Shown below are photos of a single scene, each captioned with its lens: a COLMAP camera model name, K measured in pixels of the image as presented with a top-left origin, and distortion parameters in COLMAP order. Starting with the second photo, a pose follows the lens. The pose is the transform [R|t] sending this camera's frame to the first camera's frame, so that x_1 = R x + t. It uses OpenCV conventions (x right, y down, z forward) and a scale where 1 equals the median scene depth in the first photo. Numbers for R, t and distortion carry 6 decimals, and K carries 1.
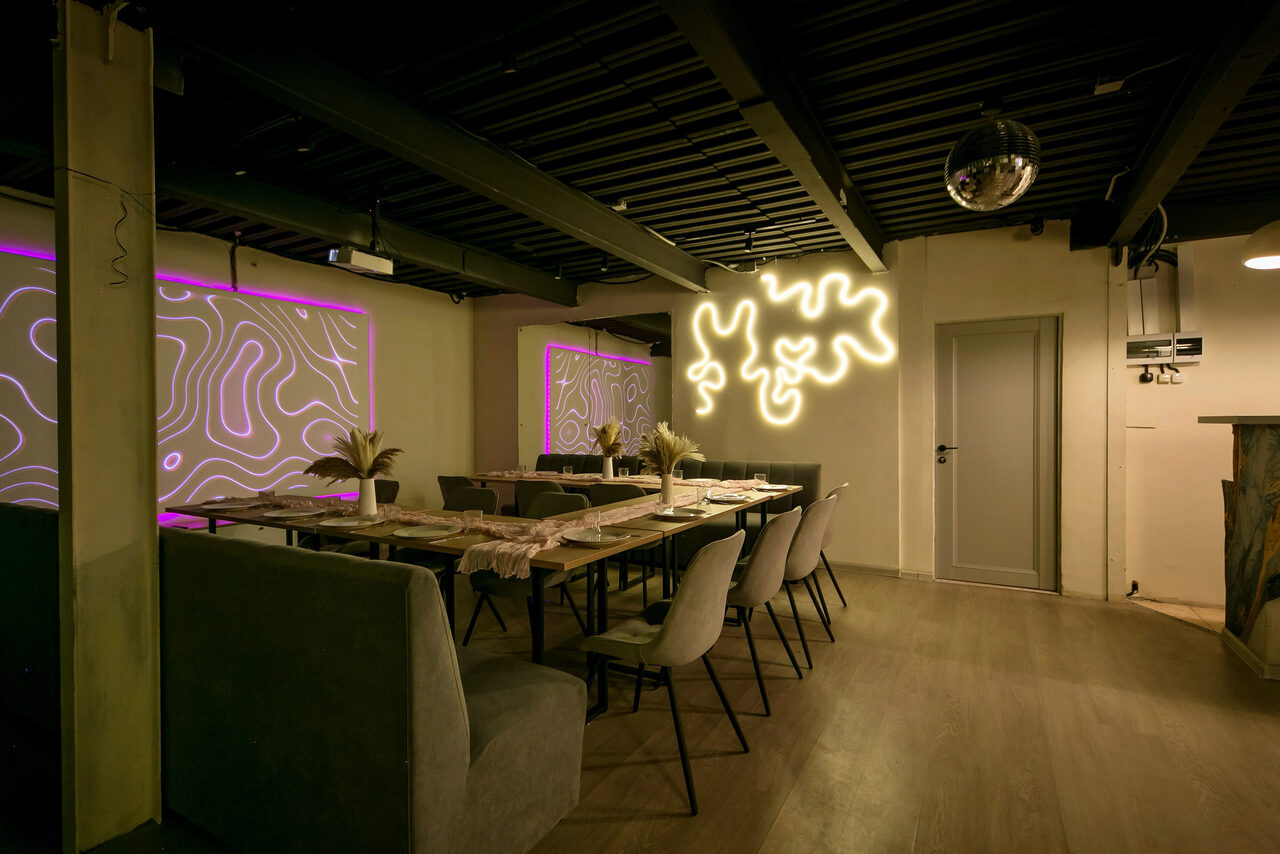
lens RADIAL K [[605.5, 0, 643.2], [0, 605.5, 429.1], [0, 0, 1]] dist [0.003980, 0.000713]
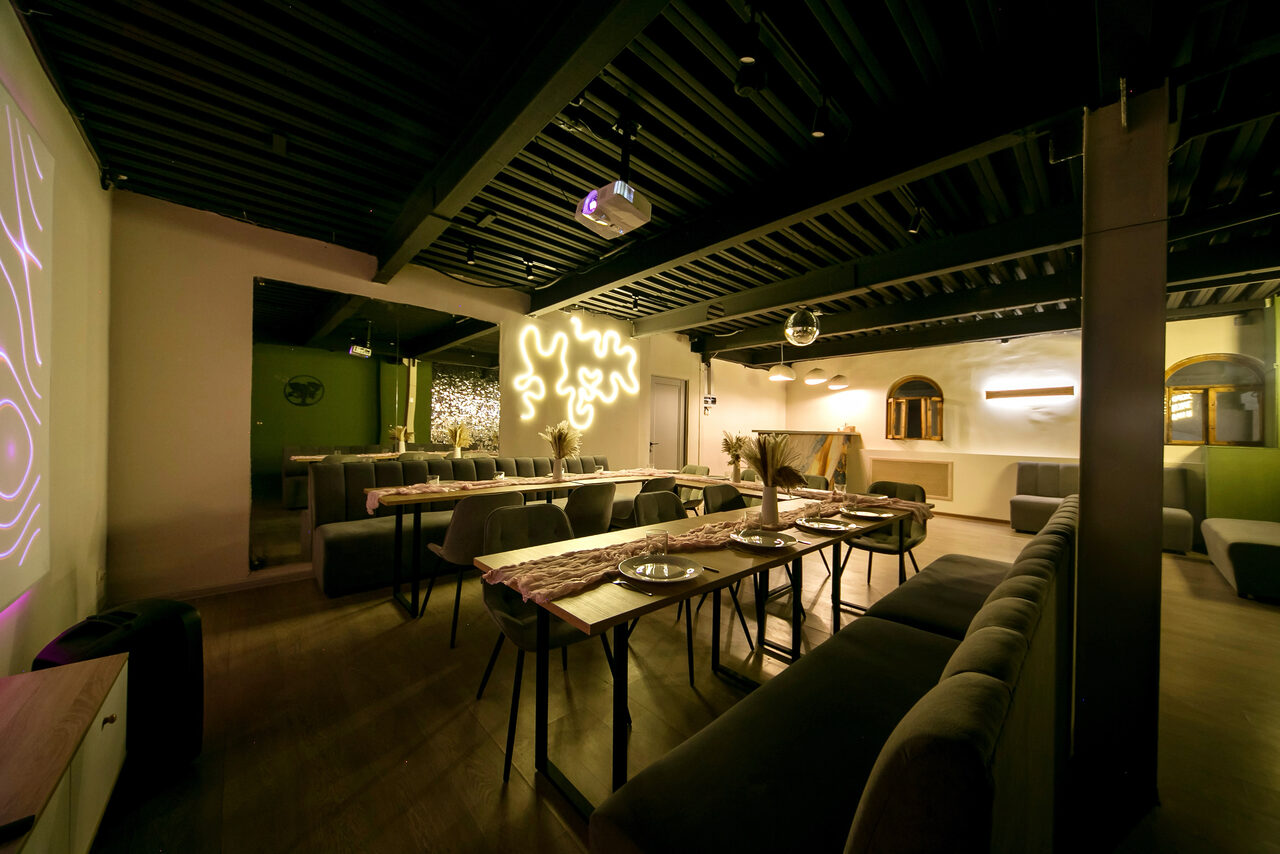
lens RADIAL K [[438.1, 0, 642.6], [0, 438.1, 429.6], [0, 0, 1]] dist [0.000239, -0.000224]
pose [[0.296643, 0.009376, 0.954942, -0.716418], [-0.011757, 0.999912, -0.006166, -0.002734], [-0.954916, -0.009398, 0.296727, 0.594318]]
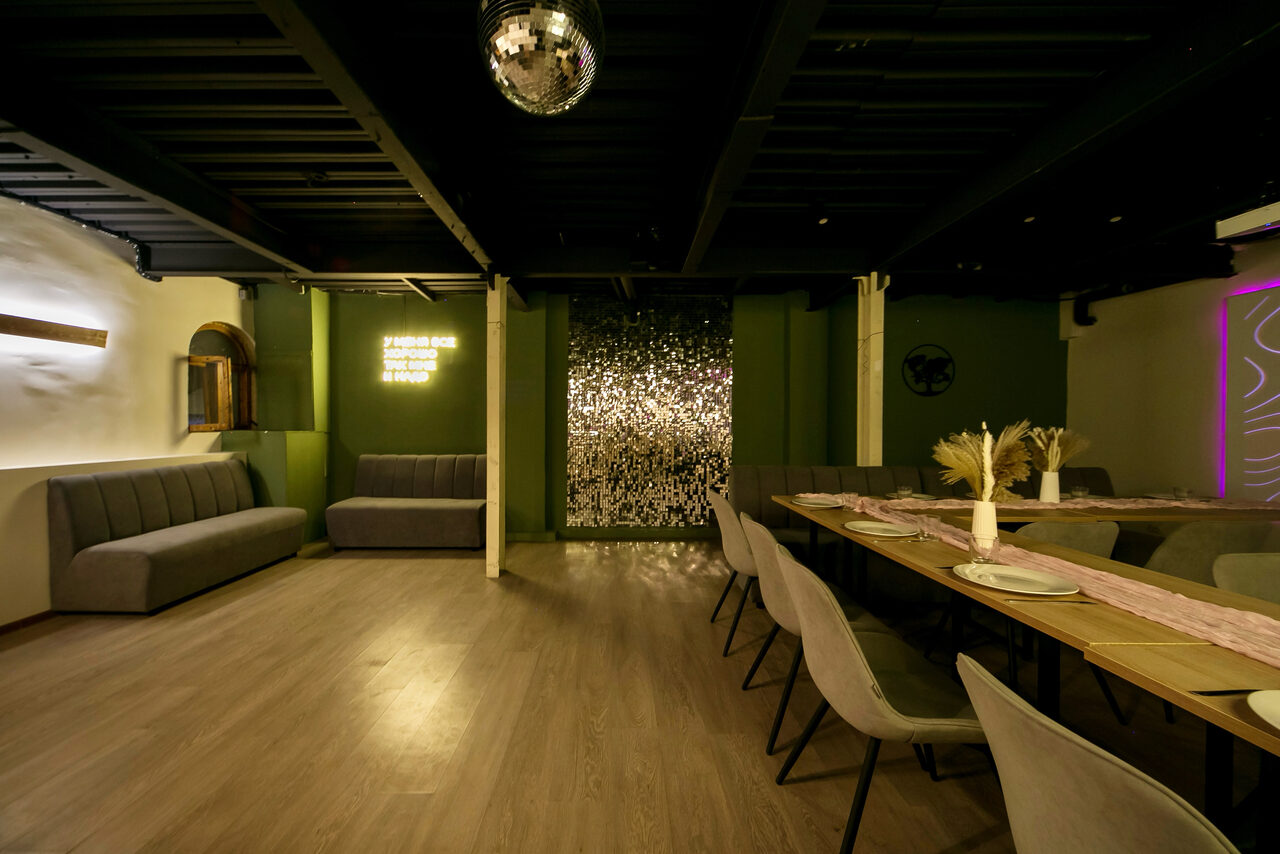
lens RADIAL K [[473.8, 0, 623.1], [0, 473.8, 428.3], [0, 0, 1]] dist [0.000894, -0.000224]
pose [[-0.869197, 0.005832, -0.494431, 0.409701], [-0.001746, 0.999888, 0.014864, -0.007410], [0.494463, 0.013783, -0.869090, 0.832856]]
